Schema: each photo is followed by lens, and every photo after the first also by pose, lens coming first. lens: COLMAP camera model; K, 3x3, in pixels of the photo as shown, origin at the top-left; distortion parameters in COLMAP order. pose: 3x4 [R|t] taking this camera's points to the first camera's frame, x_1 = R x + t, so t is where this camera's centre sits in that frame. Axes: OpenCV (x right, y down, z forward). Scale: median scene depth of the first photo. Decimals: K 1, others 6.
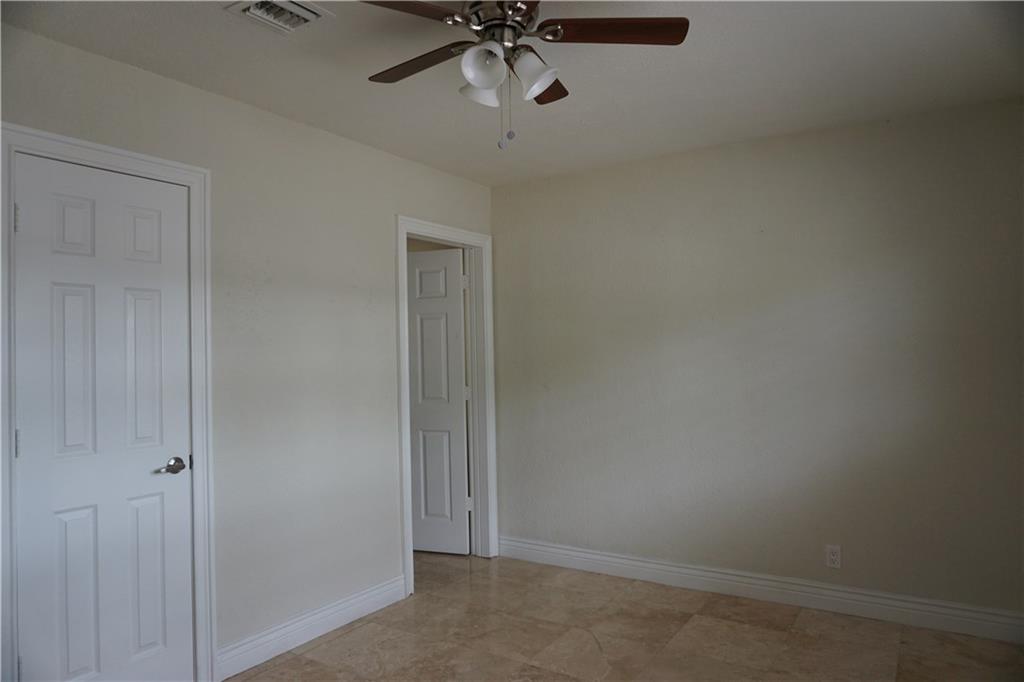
lens RADIAL K [[679.3, 0, 512.8], [0, 679.3, 339.4], [0, 0, 1]] dist [-0.045554, 0.028378]
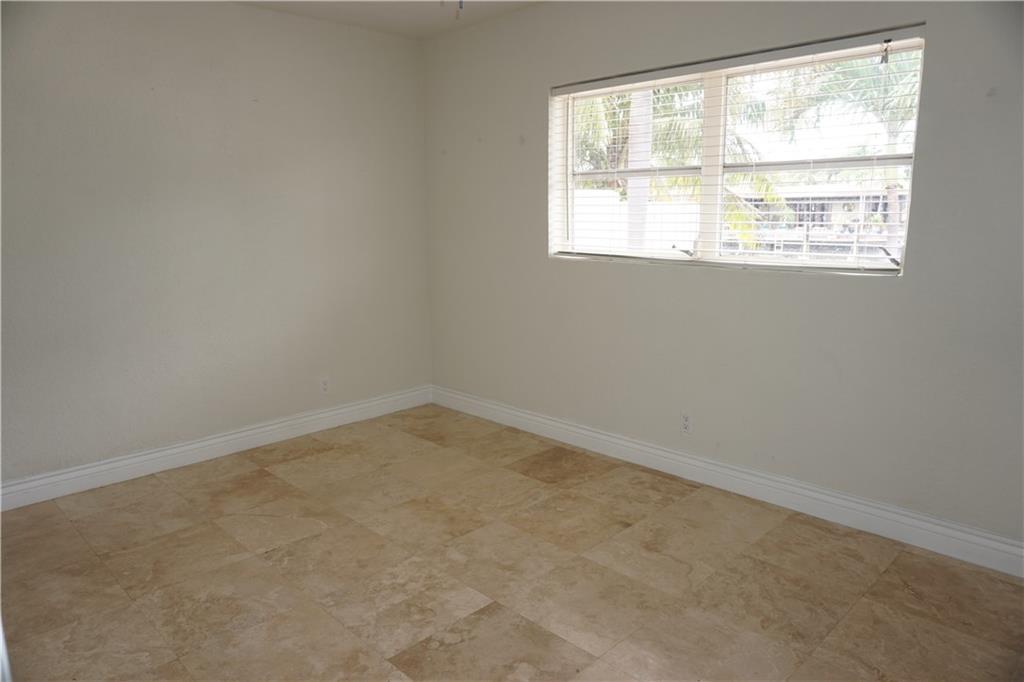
lens RADIAL K [[679.3, 0, 511.4], [0, 679.3, 341.3], [0, 0, 1]] dist [-0.045554, 0.028378]
pose [[0.203686, -0.161723, 0.965587, -0.654346], [-0.016151, 0.985573, 0.168477, 0.025035], [-0.978903, -0.049912, 0.198136, 0.420236]]
